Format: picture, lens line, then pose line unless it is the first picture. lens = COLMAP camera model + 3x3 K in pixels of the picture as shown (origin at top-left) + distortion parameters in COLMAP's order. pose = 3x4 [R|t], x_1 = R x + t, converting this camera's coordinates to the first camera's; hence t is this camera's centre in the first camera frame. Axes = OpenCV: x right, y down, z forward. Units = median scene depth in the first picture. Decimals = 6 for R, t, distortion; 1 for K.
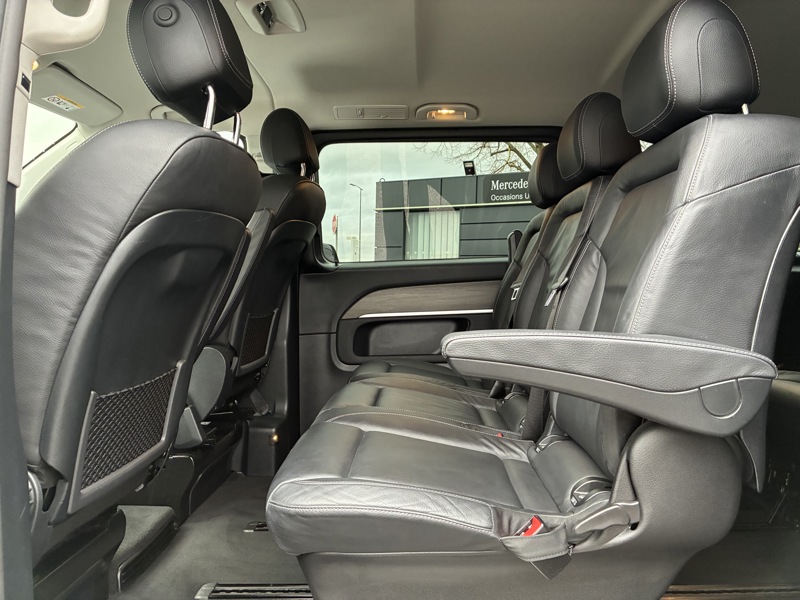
lens RADIAL K [[613.2, 0, 400.0], [0, 613.2, 300.0], [0, 0, 1]] dist [0.028814, -0.030246]
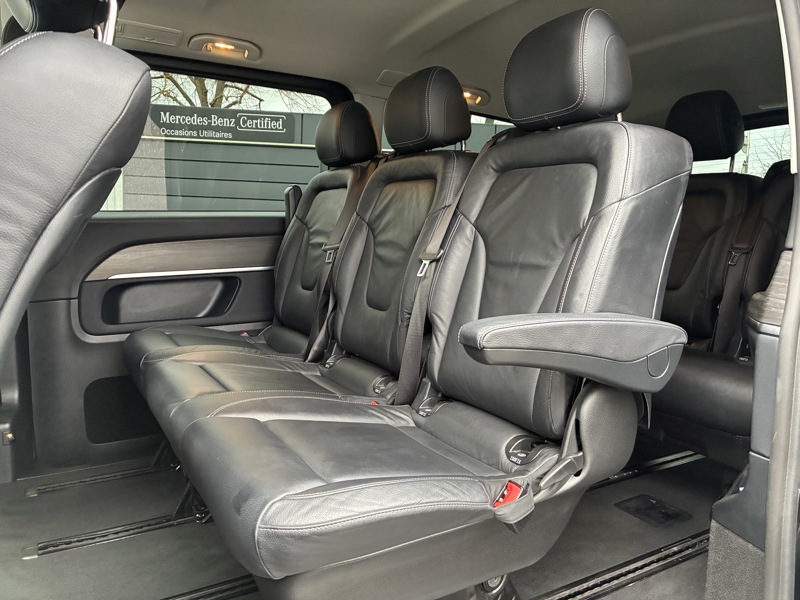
lens RADIAL K [[613.2, 0, 400.0], [0, 613.2, 300.0], [0, 0, 1]] dist [0.028814, -0.030246]
pose [[0.842806, -0.044041, 0.536413, -0.362699], [-0.008486, 0.995435, 0.095061, -0.050307], [-0.538151, -0.084670, 0.838585, 0.152497]]
